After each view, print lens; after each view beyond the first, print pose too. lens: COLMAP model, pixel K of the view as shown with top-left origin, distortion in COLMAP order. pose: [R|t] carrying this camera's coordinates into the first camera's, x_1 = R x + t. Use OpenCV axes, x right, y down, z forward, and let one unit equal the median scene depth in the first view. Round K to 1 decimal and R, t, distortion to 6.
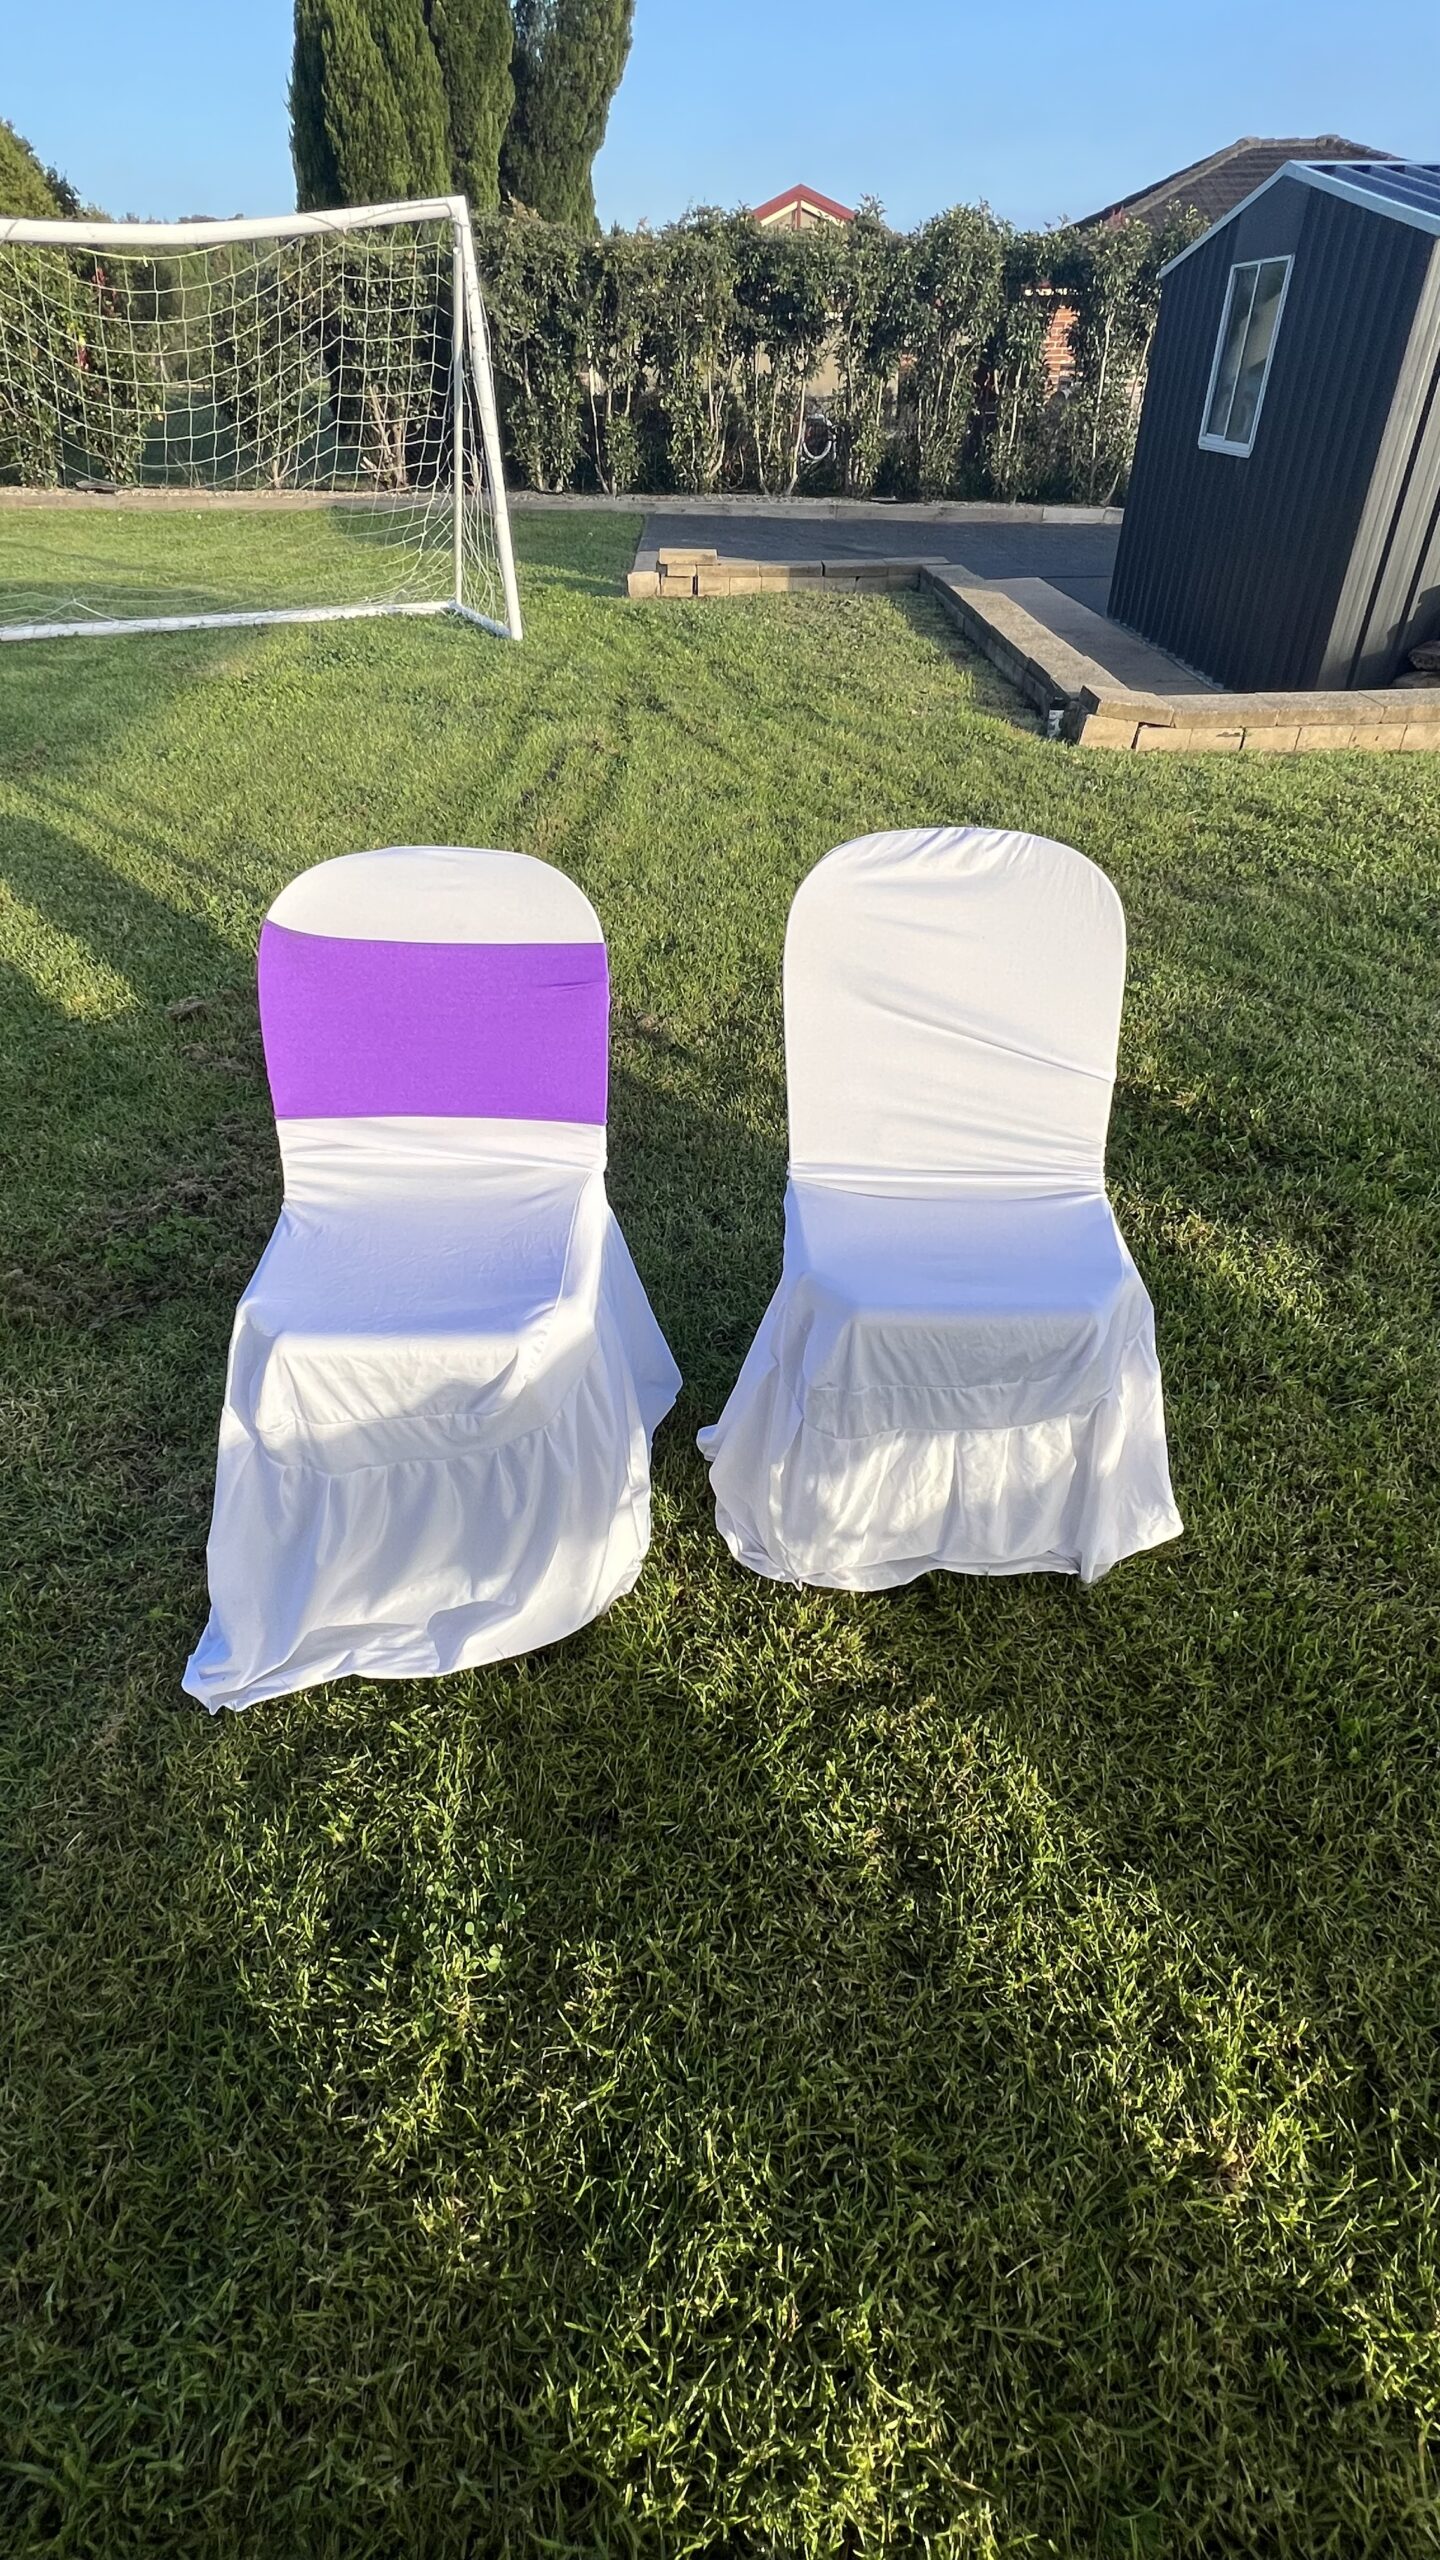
lens RADIAL K [[1200.2, 0, 719.9], [0, 1200.2, 1278.0], [0, 0, 1]] dist [-0.003470, 0.001607]
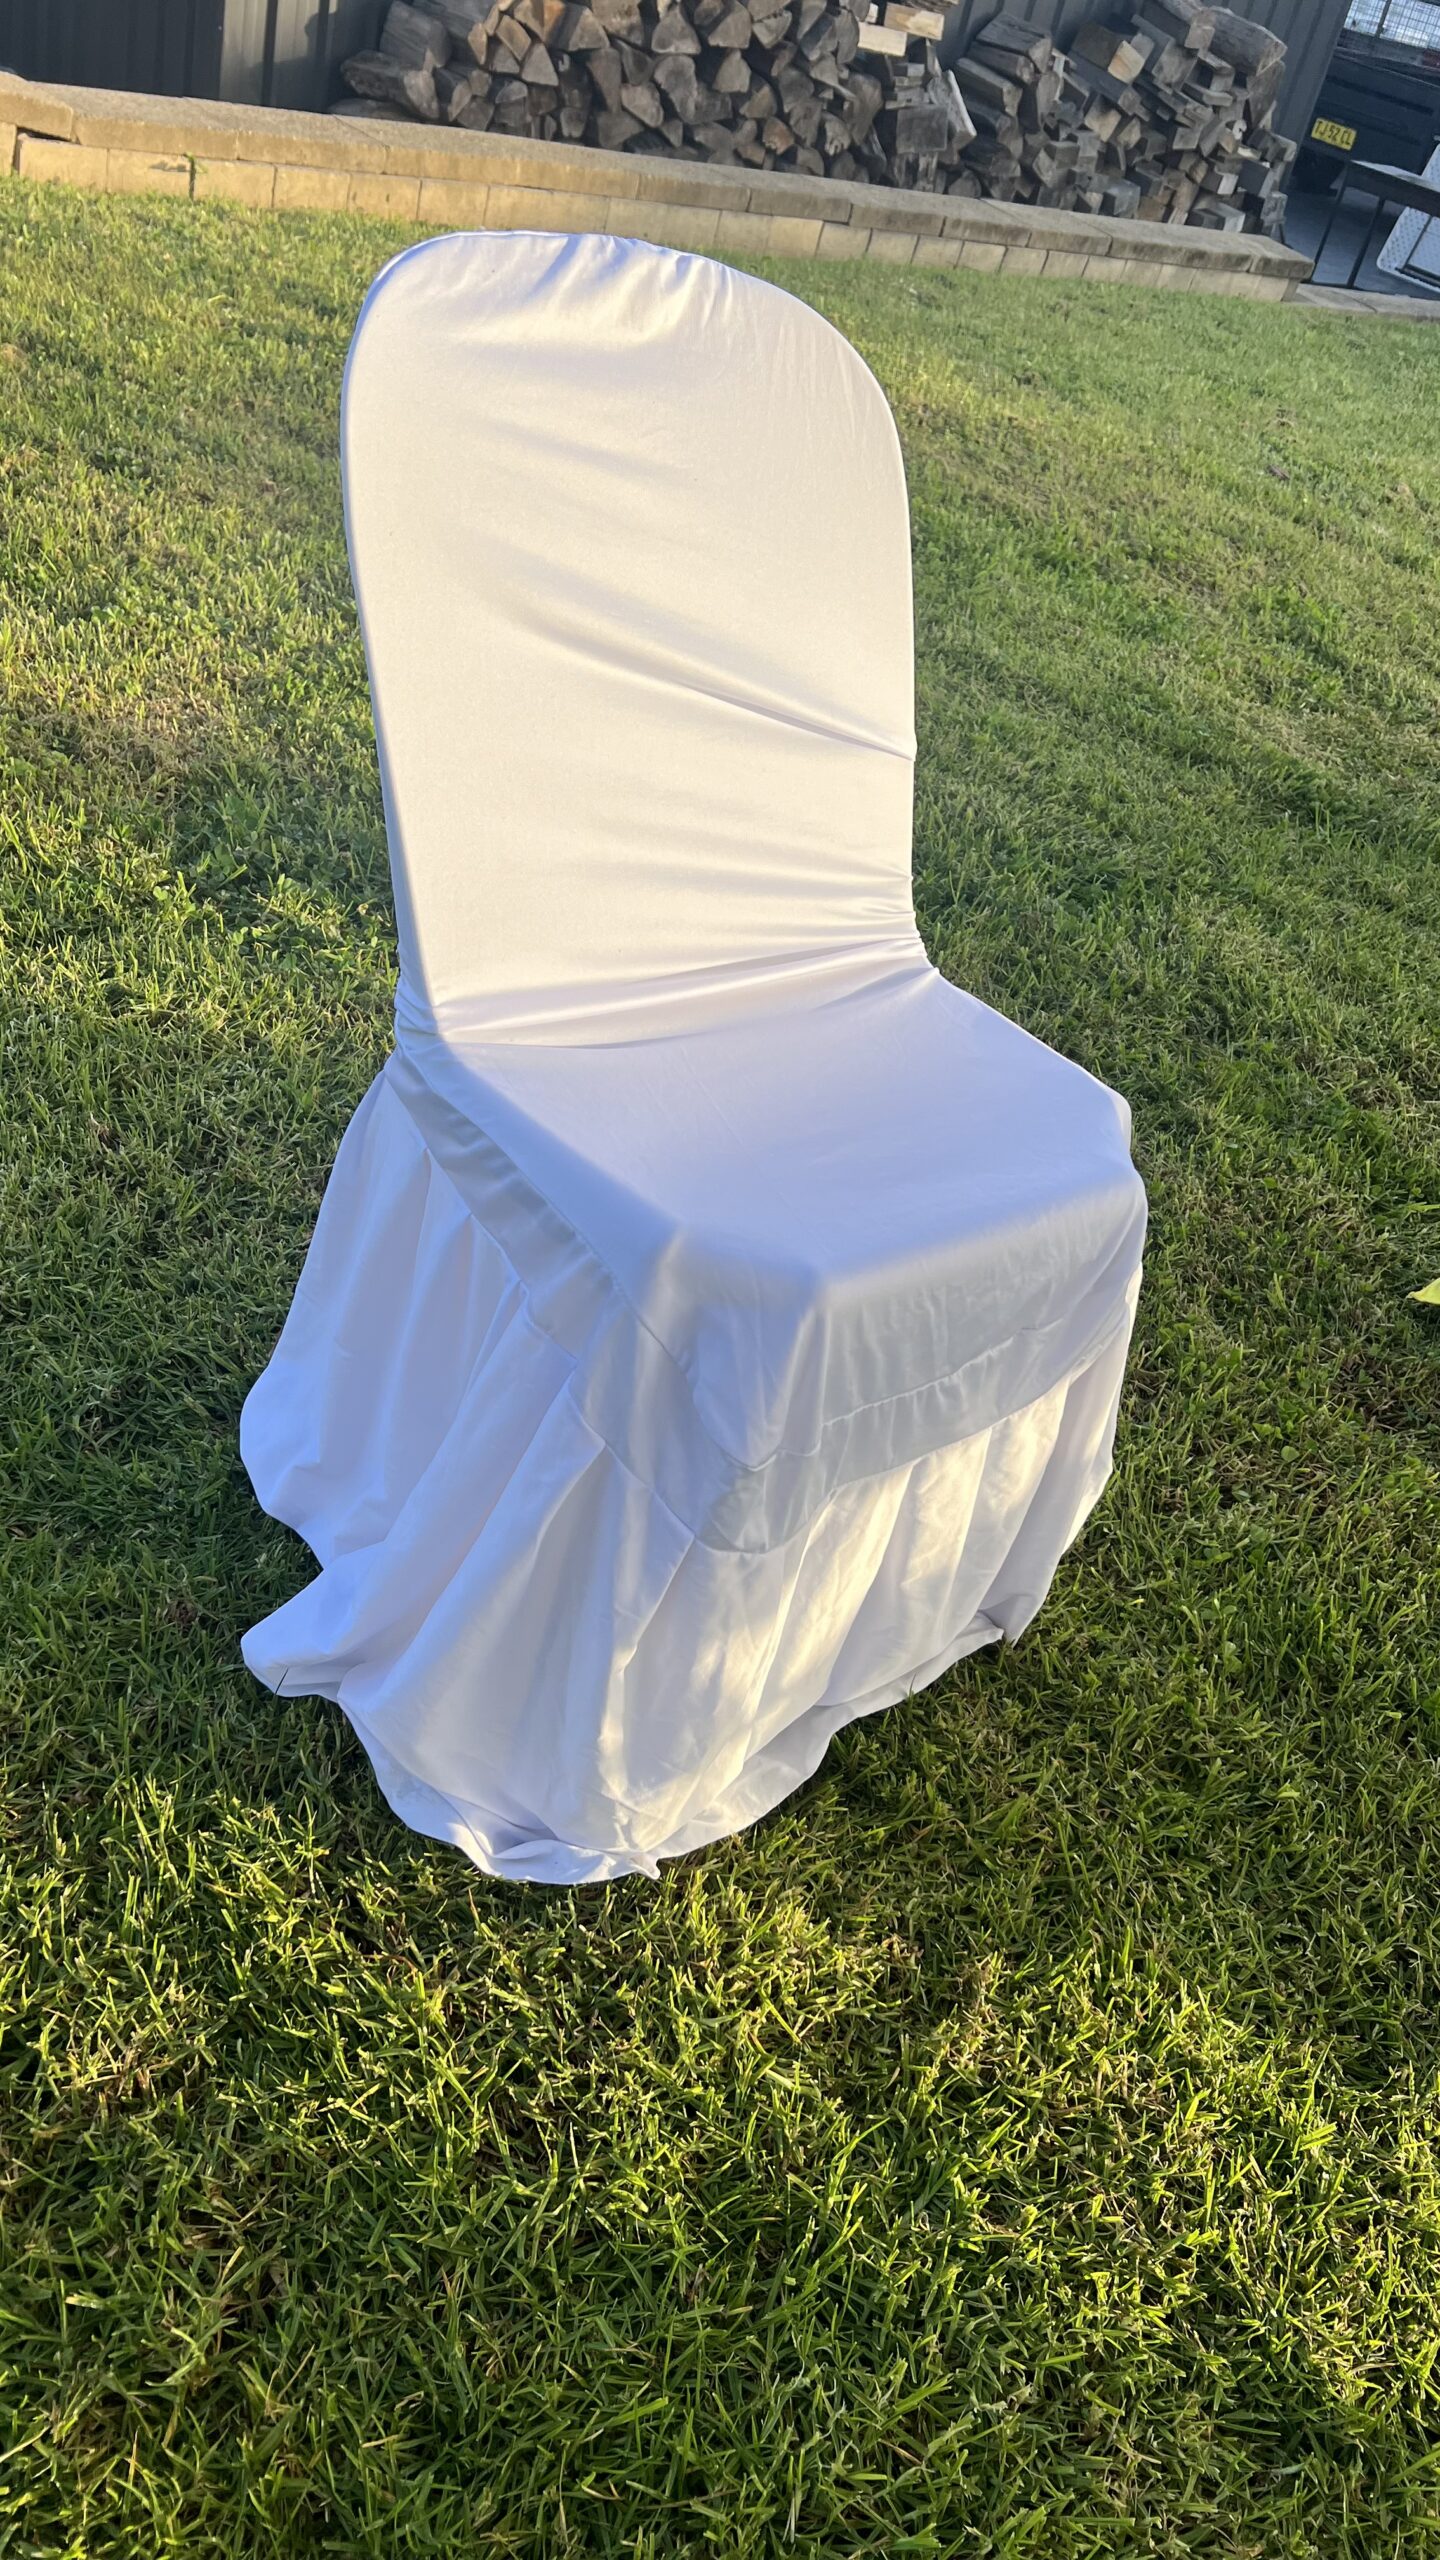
lens RADIAL K [[1913.3, 0, 703.9], [0, 1913.3, 1269.7], [0, 0, 1]] dist [0.061411, -0.075537]
pose [[0.736070, -0.248918, 0.629477, -0.349614], [0.197200, 0.968451, 0.152367, -0.091663], [-0.647544, 0.011980, 0.761934, 0.402216]]
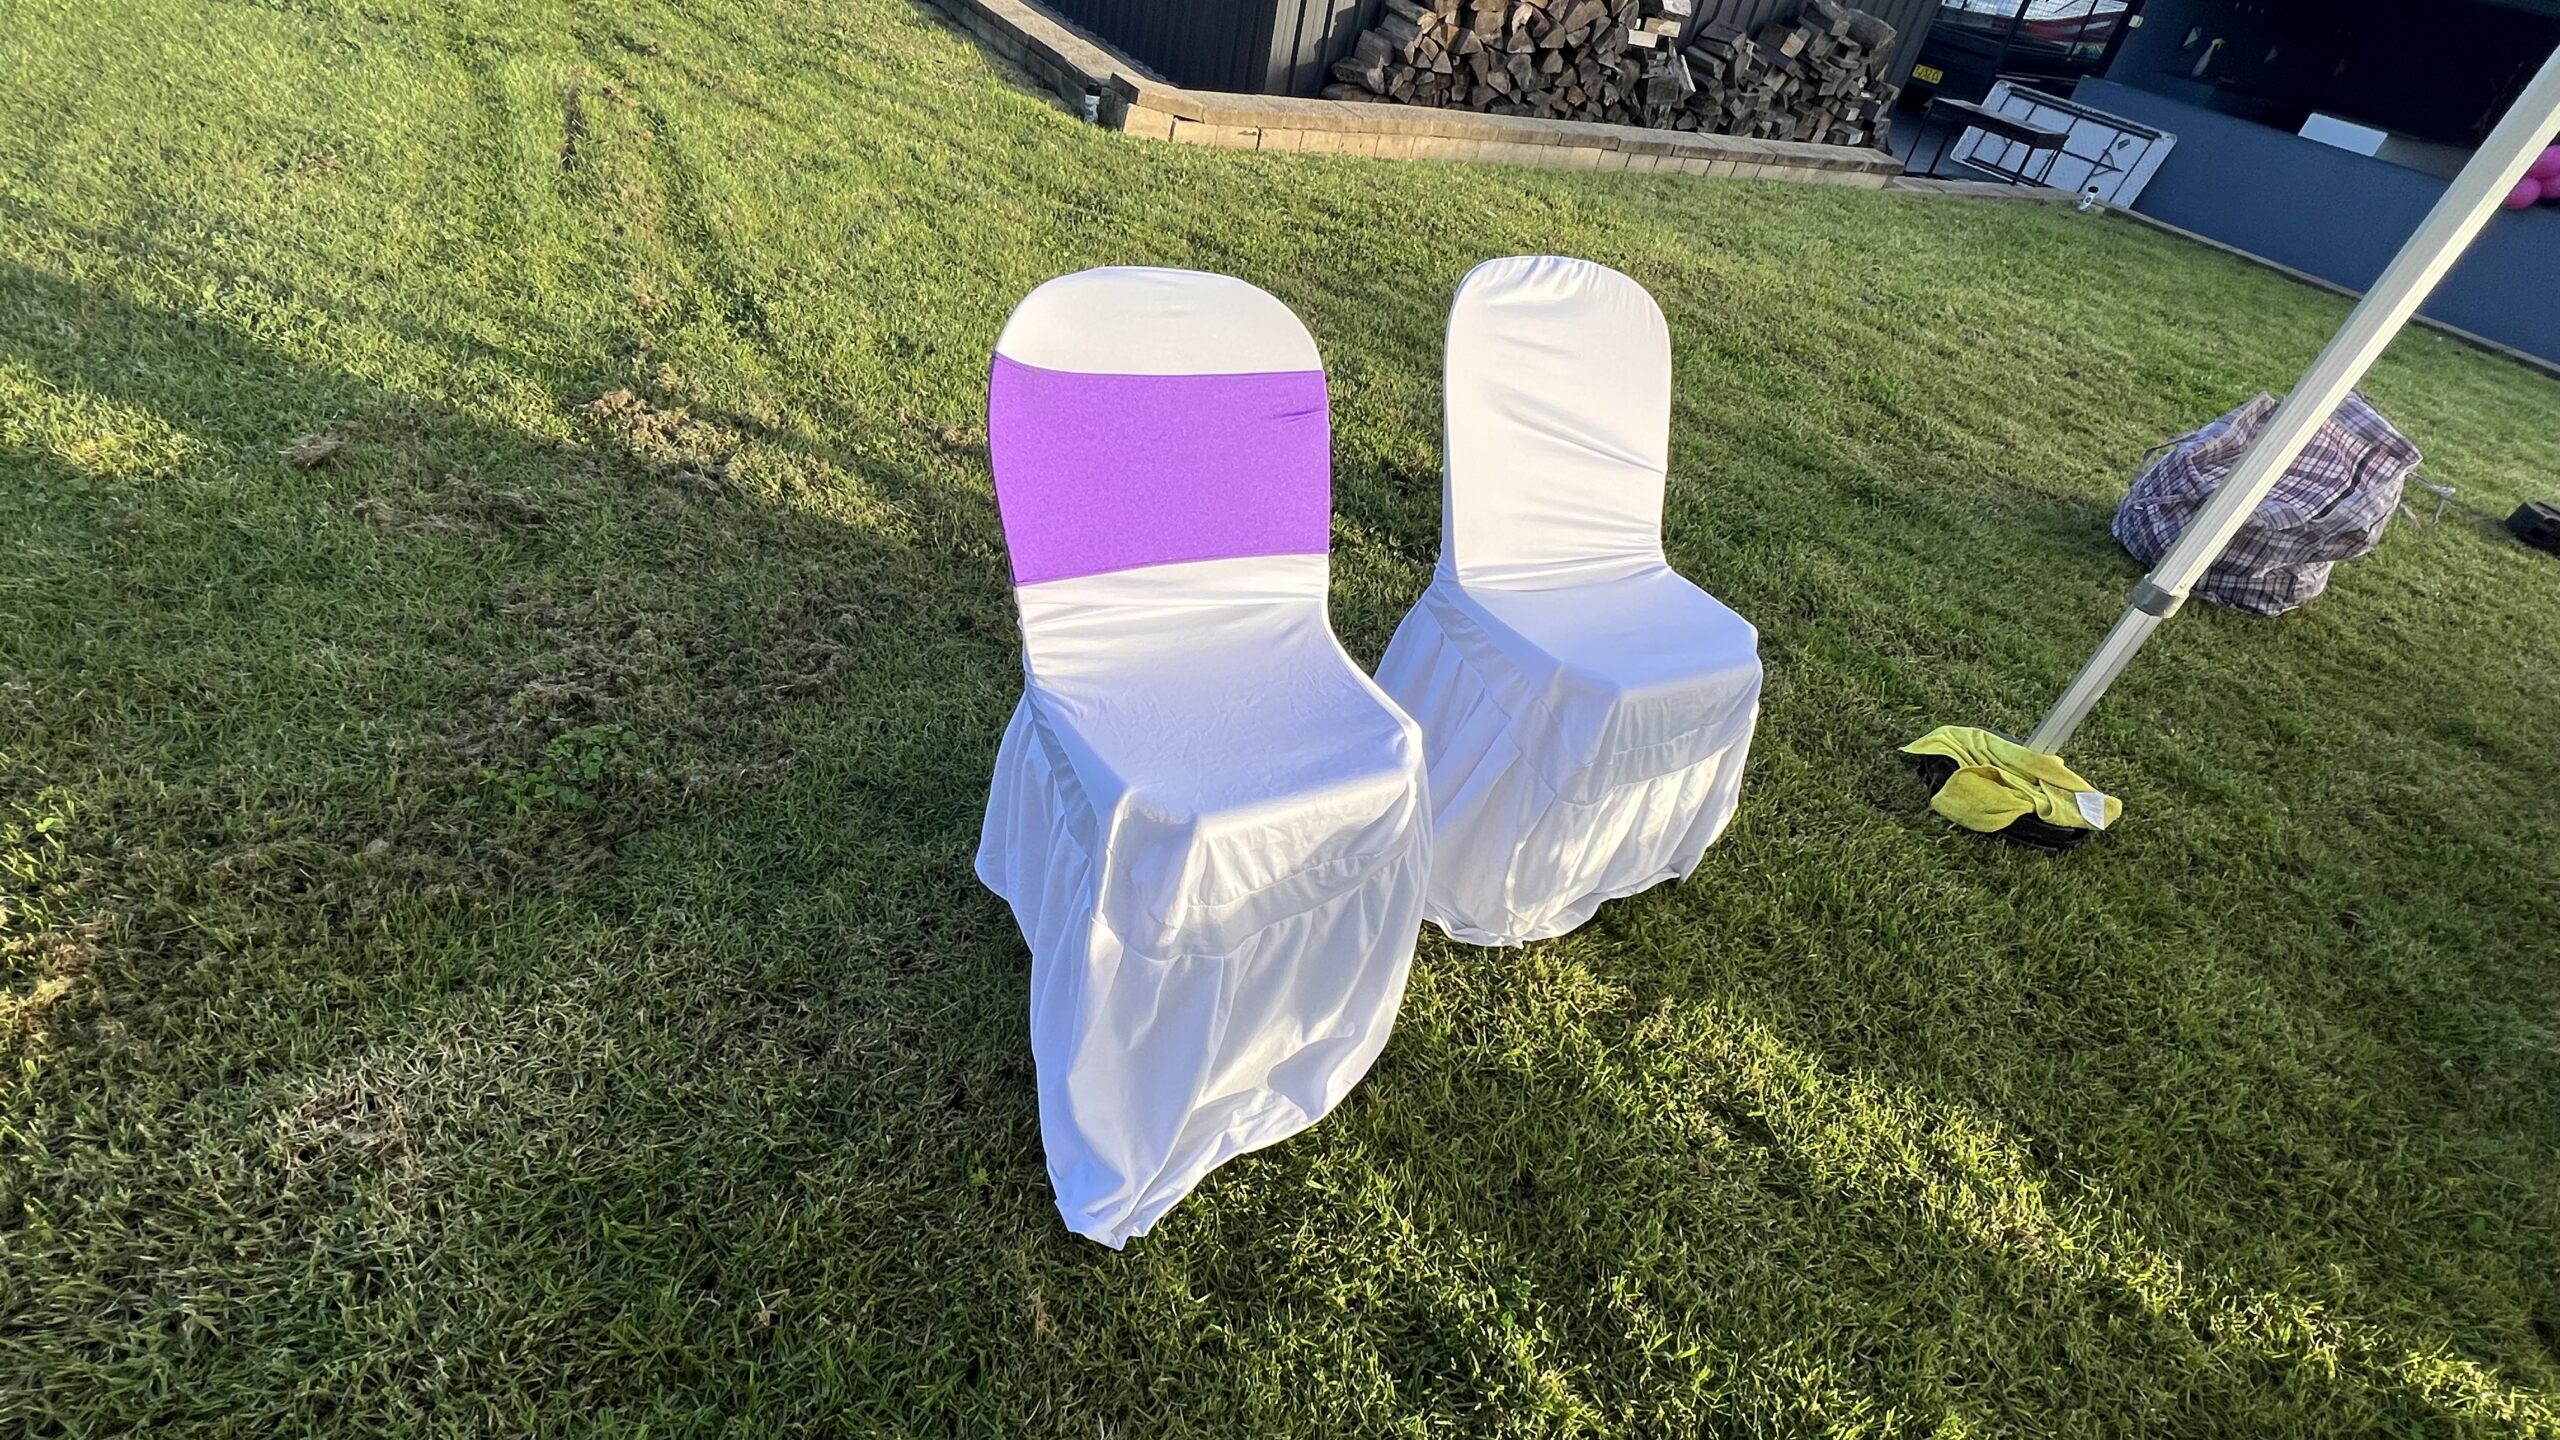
lens RADIAL K [[1200.2, 0, 1262.2], [0, 1200.2, 735.5], [0, 0, 1]] dist [-0.003470, 0.001607]
pose [[0.846098, -0.180674, 0.501473, -0.676039], [0.147900, 0.983436, 0.104778, -0.090996], [-0.512098, -0.014485, 0.858805, 0.164741]]
